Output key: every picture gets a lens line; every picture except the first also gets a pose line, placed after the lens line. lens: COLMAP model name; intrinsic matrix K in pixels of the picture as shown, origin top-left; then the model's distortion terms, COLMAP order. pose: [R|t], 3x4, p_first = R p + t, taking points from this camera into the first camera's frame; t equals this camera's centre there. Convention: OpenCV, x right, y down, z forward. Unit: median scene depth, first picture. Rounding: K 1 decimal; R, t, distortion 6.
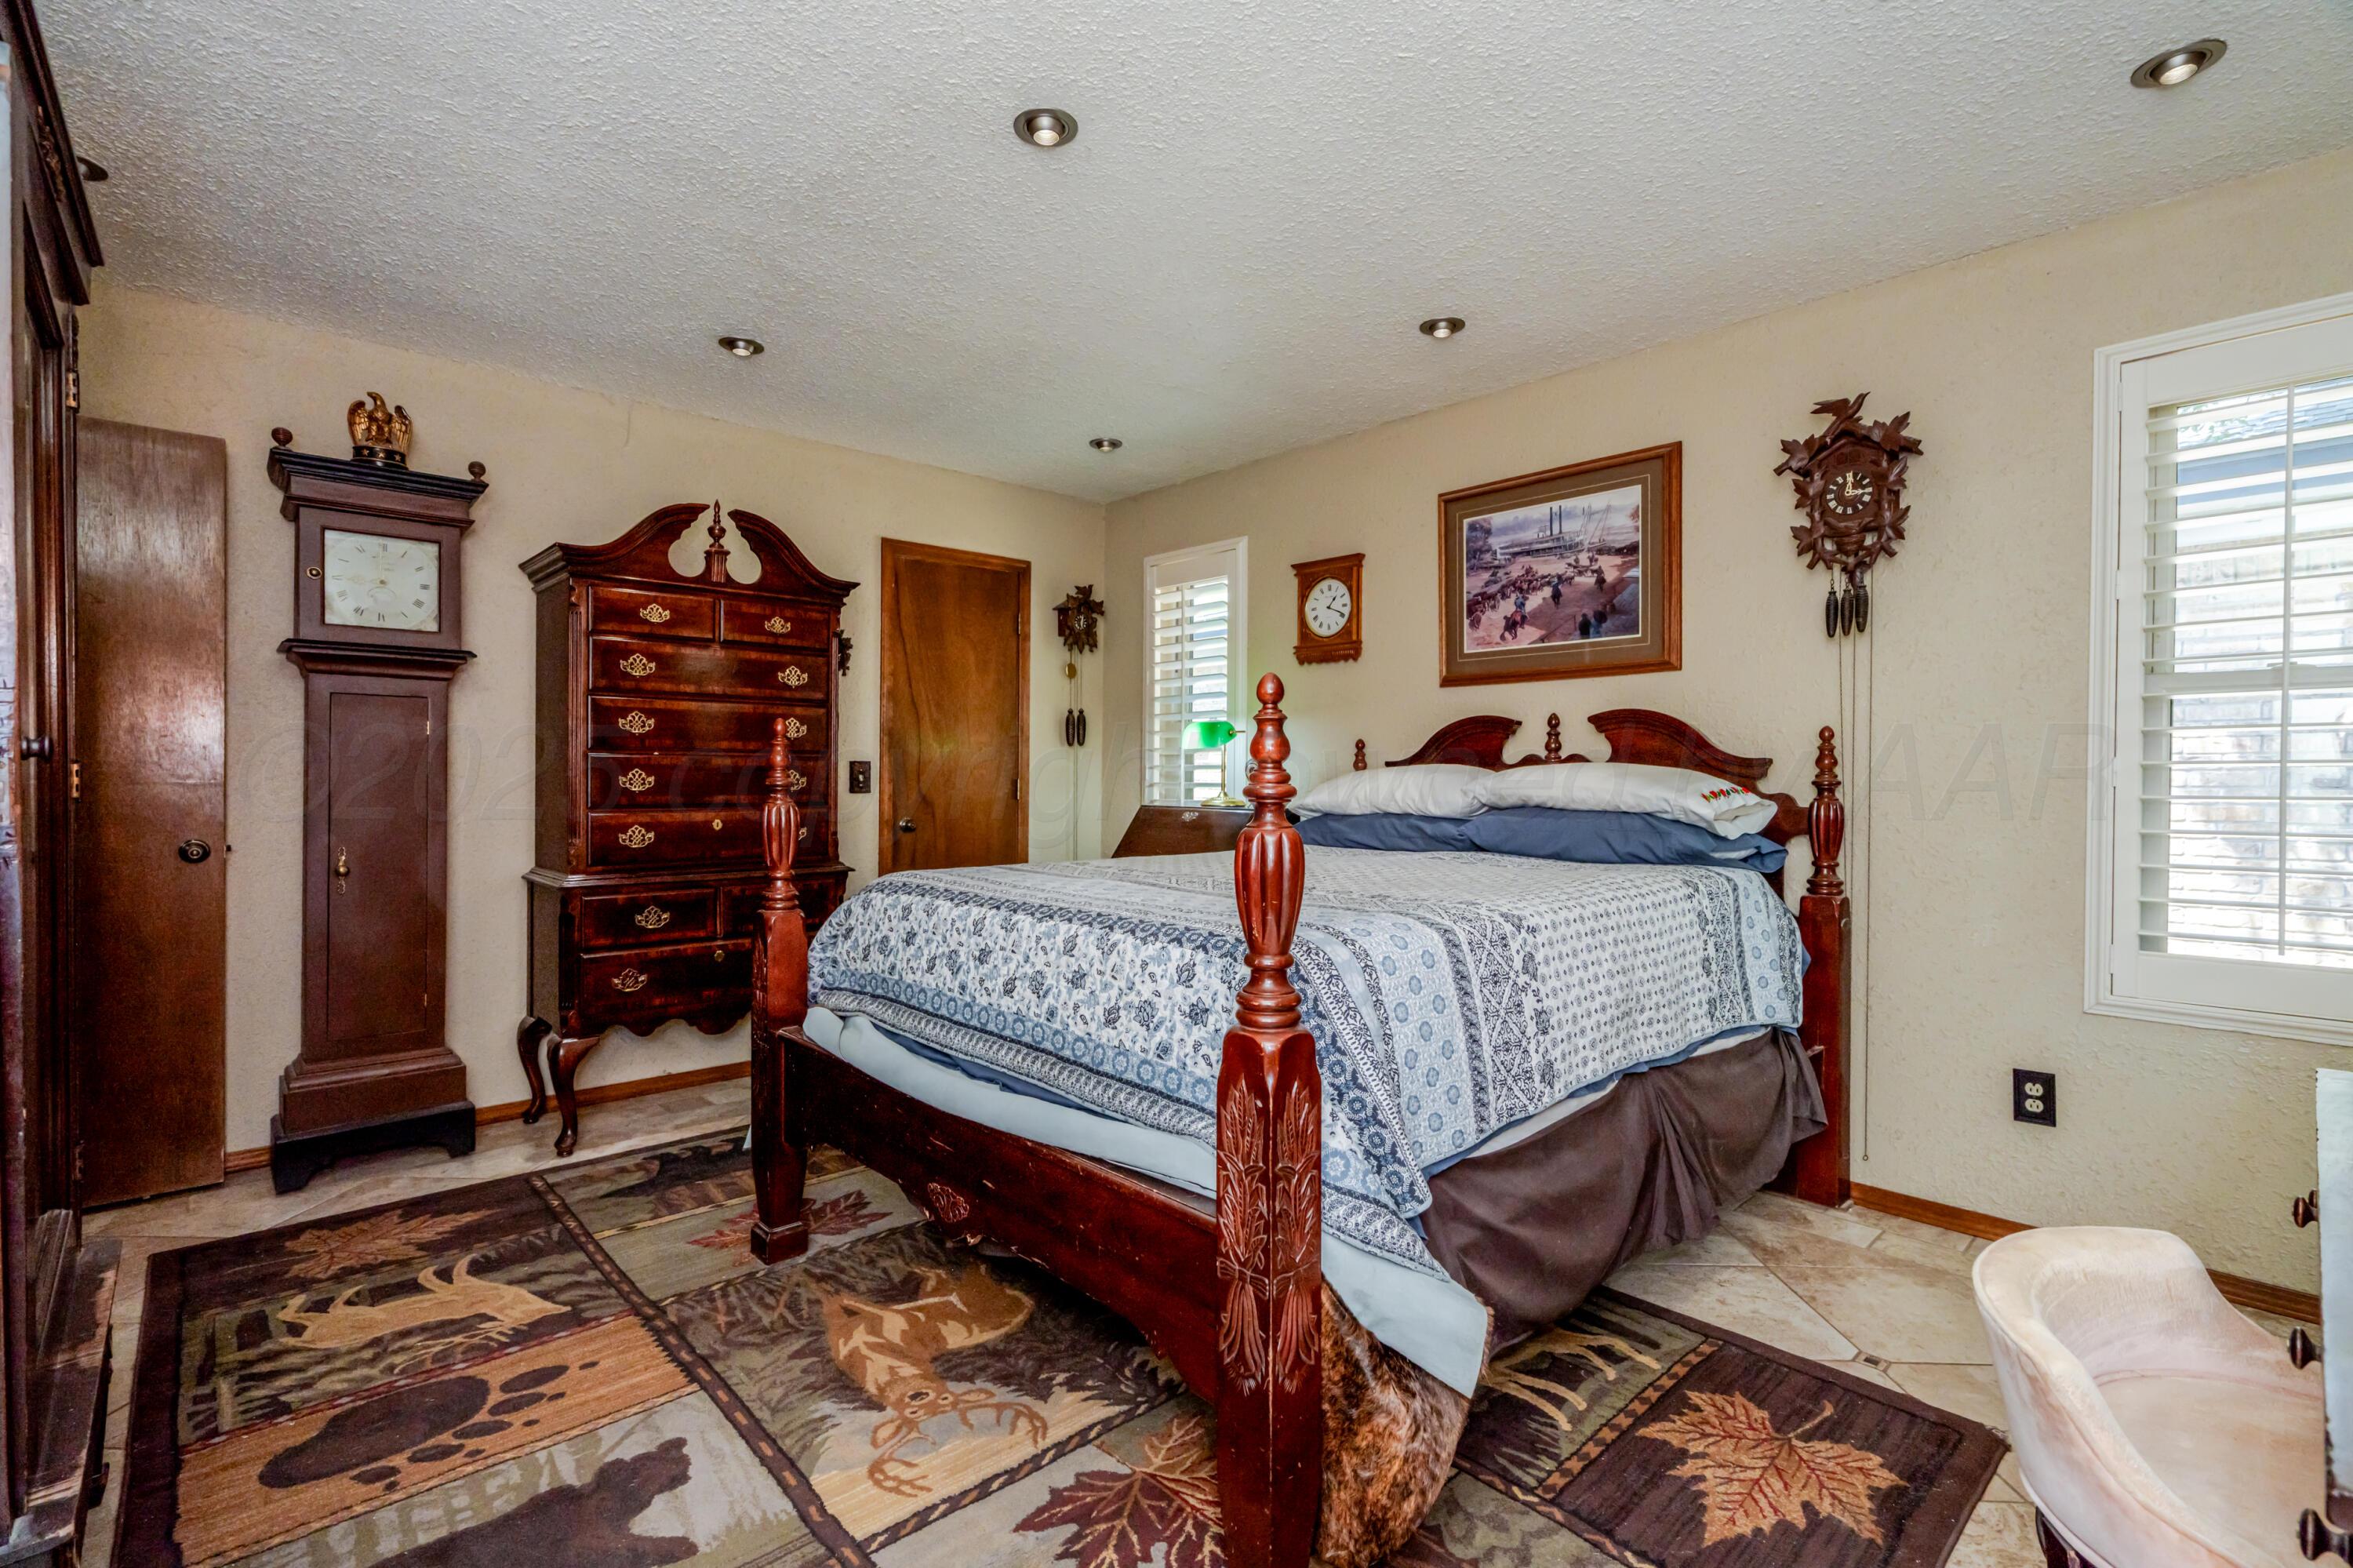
lens RADIAL K [[1091.8, 0, 1179.6], [0, 1091.8, 785.8], [0, 0, 1]] dist [0.002498, 0.001786]
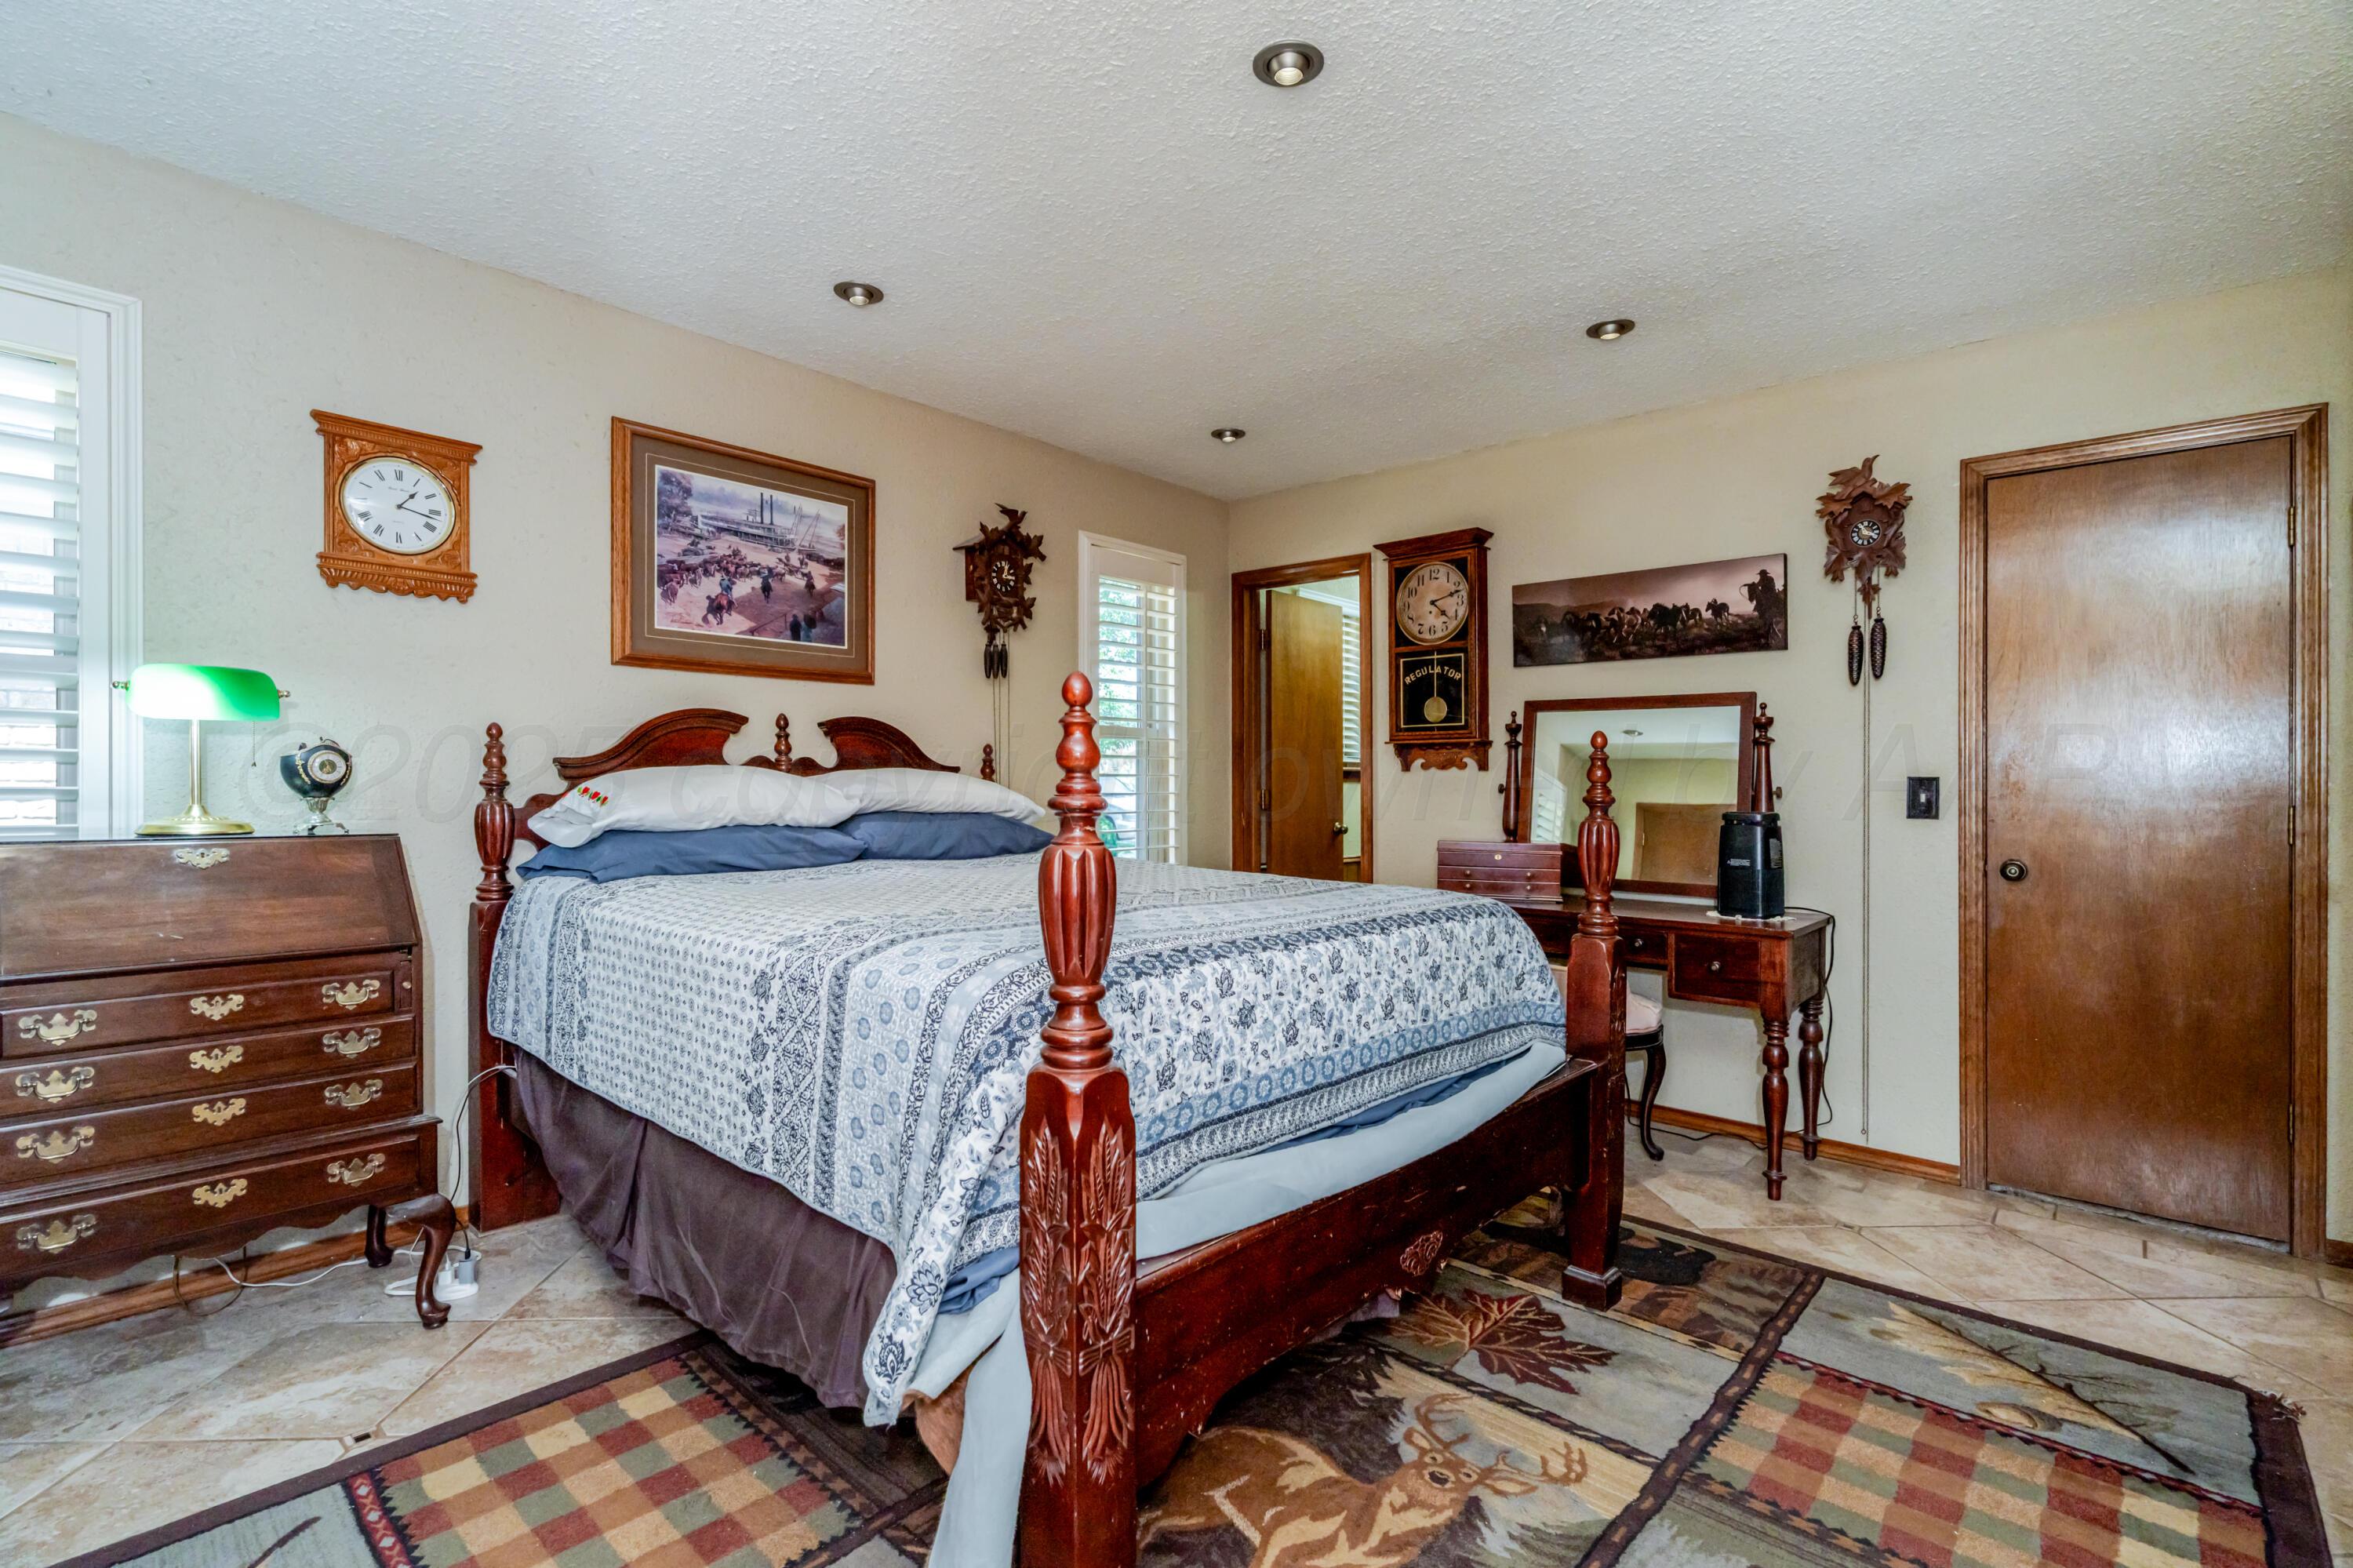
lens RADIAL K [[1091.8, 0, 1178.0], [0, 1091.8, 779.6], [0, 0, 1]] dist [0.002498, 0.001786]
pose [[-0.096274, -0.002556, 0.995352, -0.665832], [-0.001551, 0.999996, 0.002418, -0.012244], [-0.995354, -0.001311, -0.096277, 0.776775]]
